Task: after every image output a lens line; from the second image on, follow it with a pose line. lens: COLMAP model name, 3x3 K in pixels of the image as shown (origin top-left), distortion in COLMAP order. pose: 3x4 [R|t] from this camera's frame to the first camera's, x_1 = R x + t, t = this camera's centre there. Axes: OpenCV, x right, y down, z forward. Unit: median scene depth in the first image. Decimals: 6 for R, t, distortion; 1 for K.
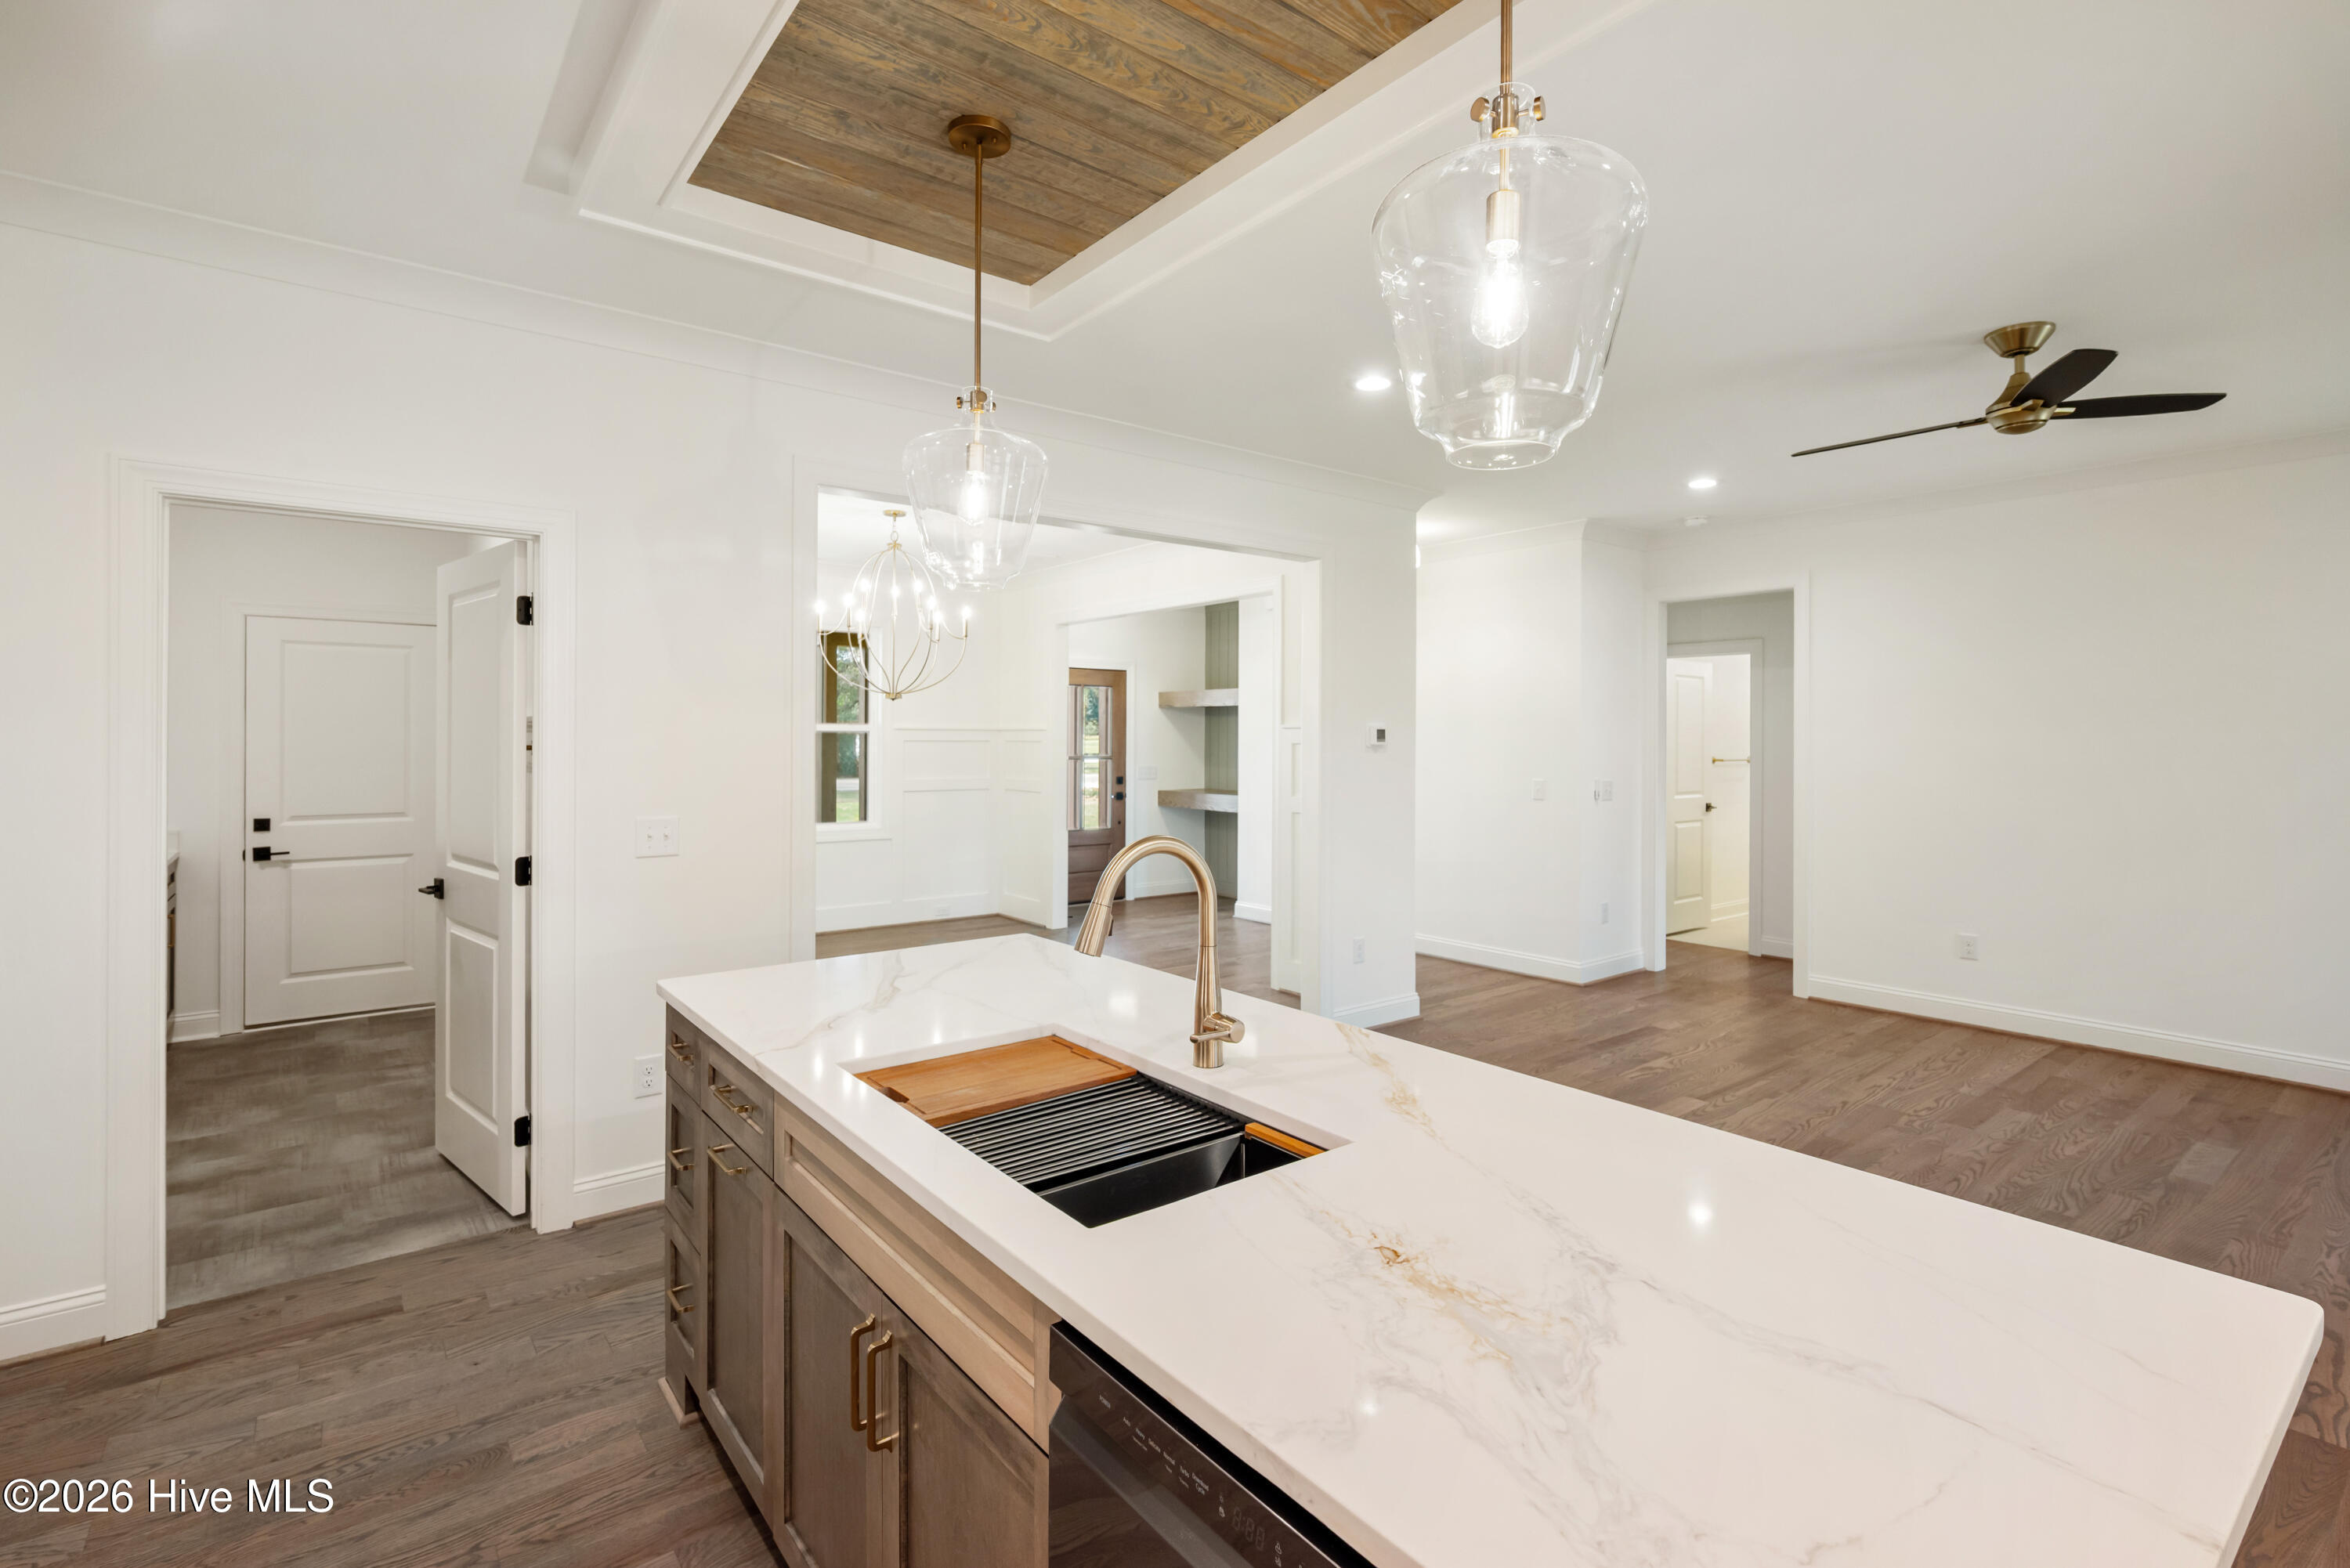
lens RADIAL K [[1081.9, 0, 1187.2], [0, 1081.9, 742.2], [0, 0, 1]] dist [0.001647, -0.000268]
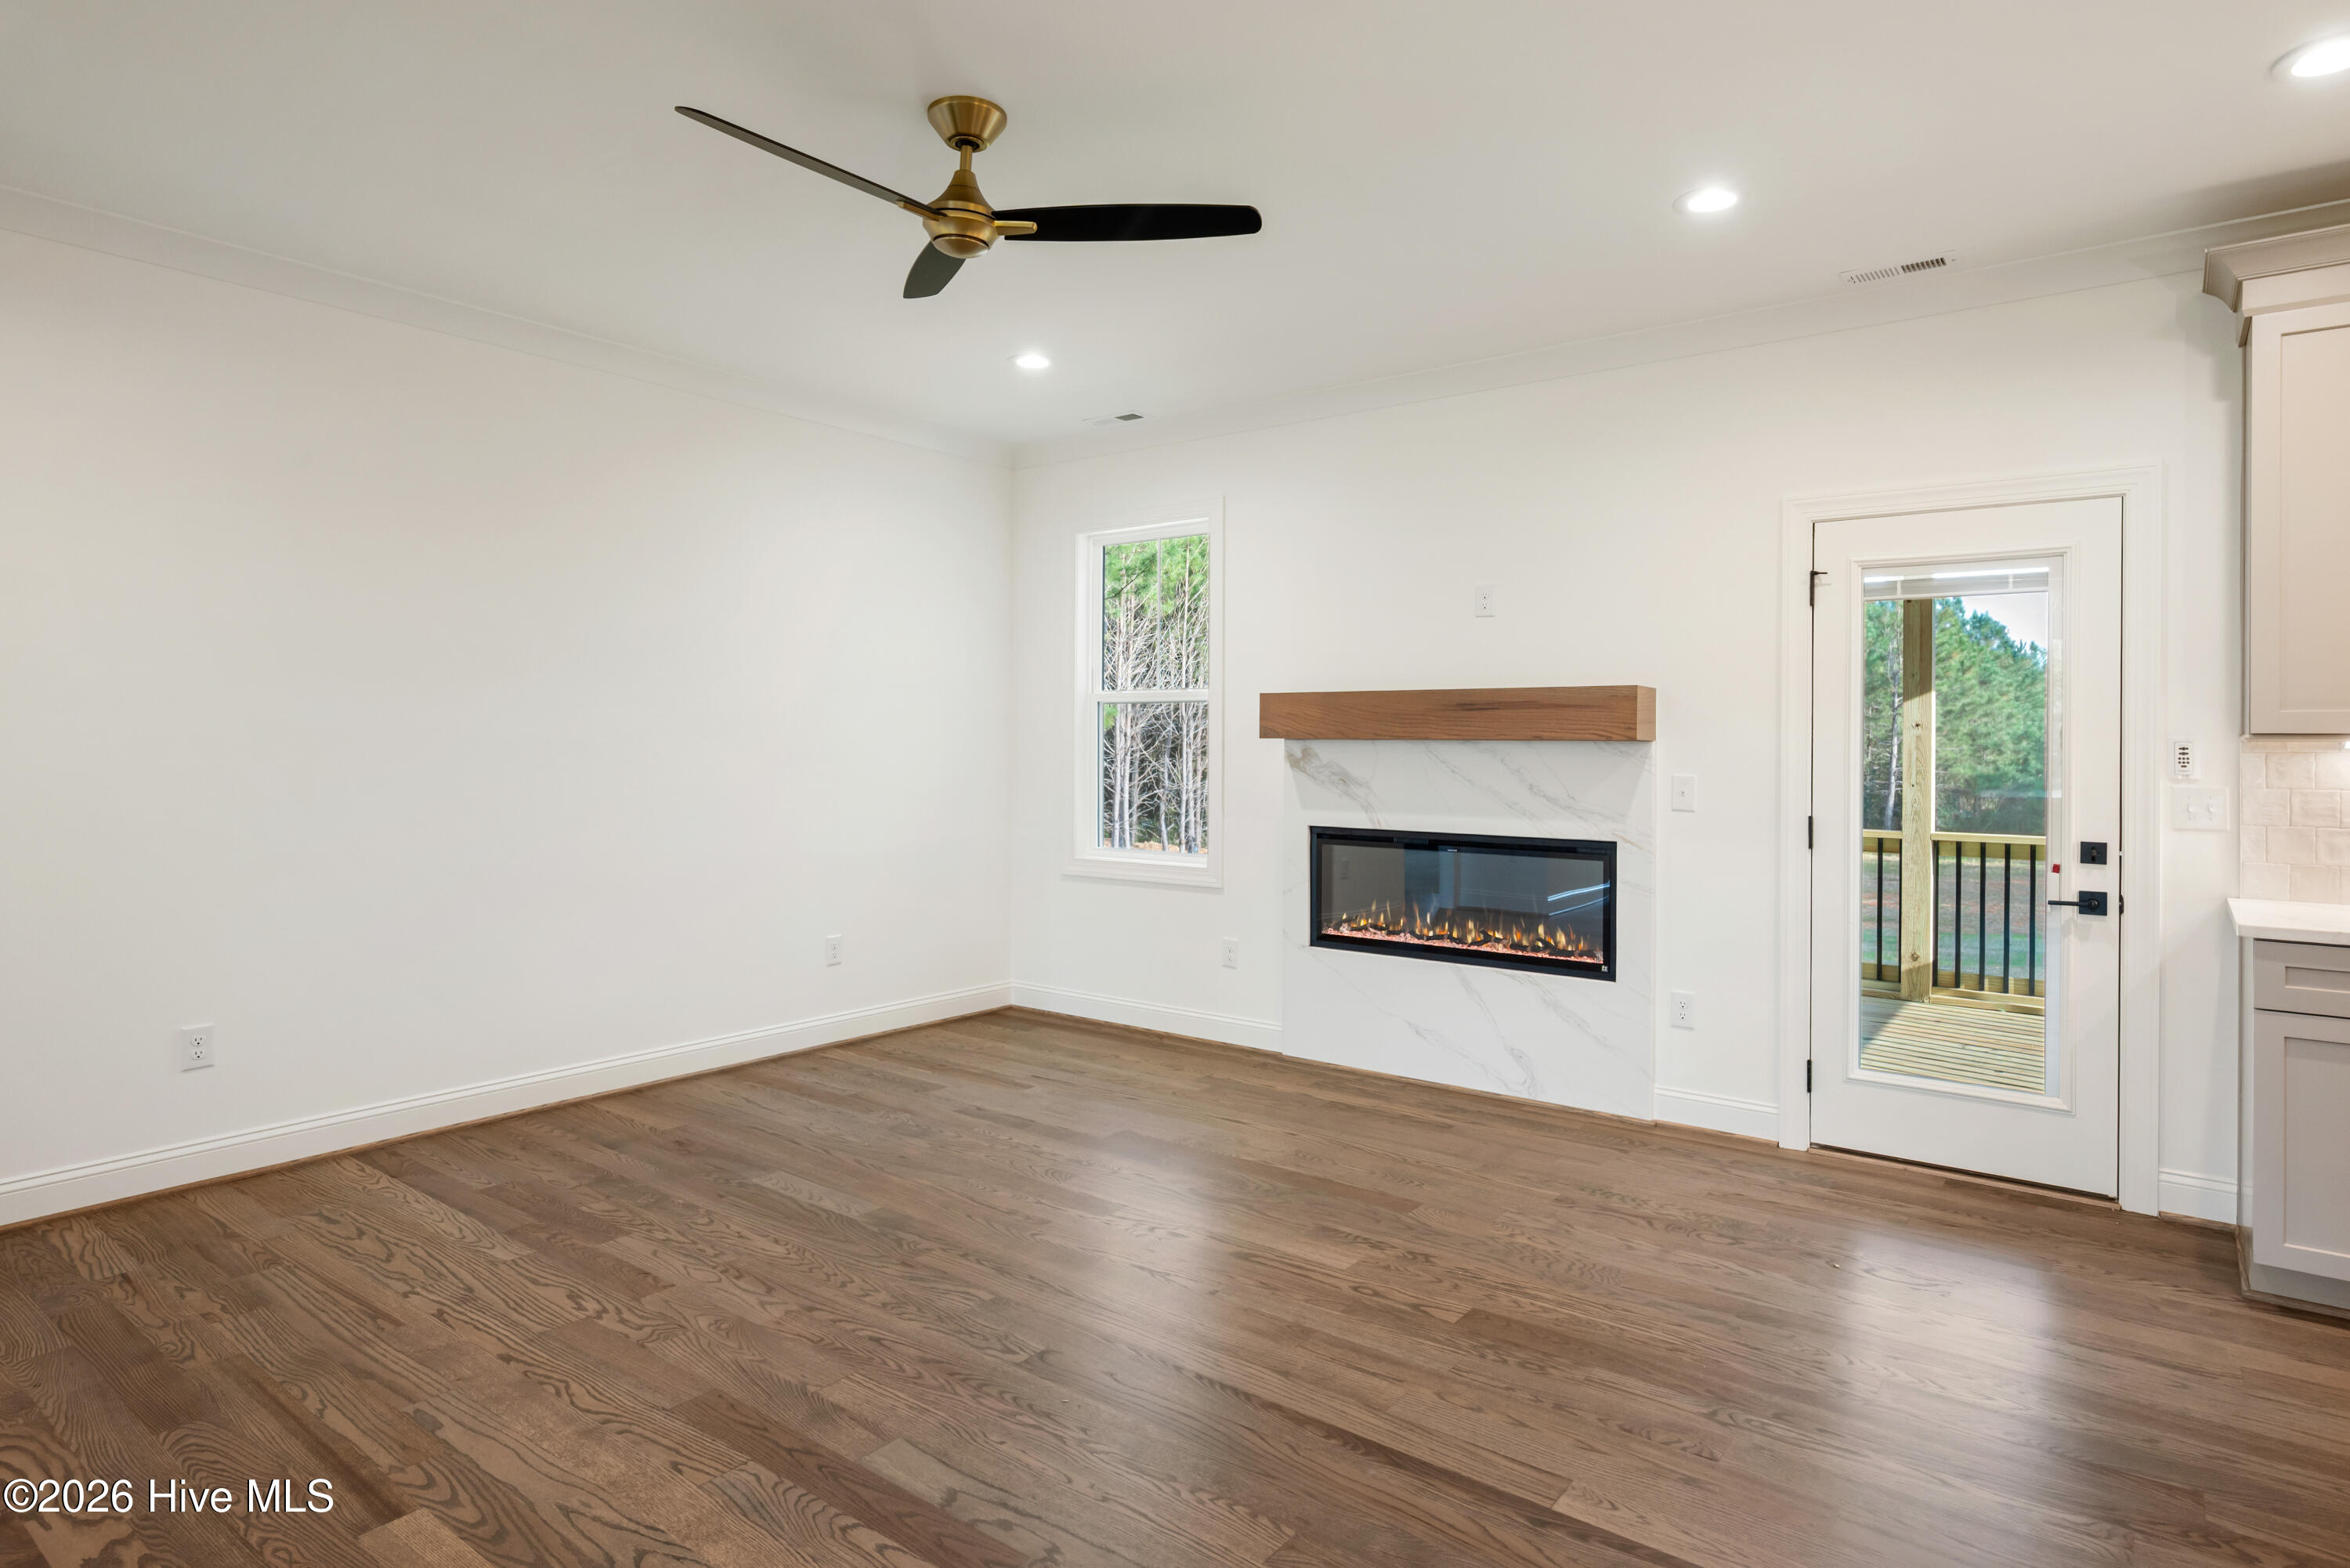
lens RADIAL K [[1287.6, 0, 1172.7], [0, 1287.6, 730.4], [0, 0, 1]] dist [-0.000487, 0.000103]
pose [[-0.235148, 0.000005, 0.971960, -0.140168], [-0.001333, 0.999999, -0.000328, 0.043013], [-0.971959, -0.001373, -0.235148, 1.417980]]
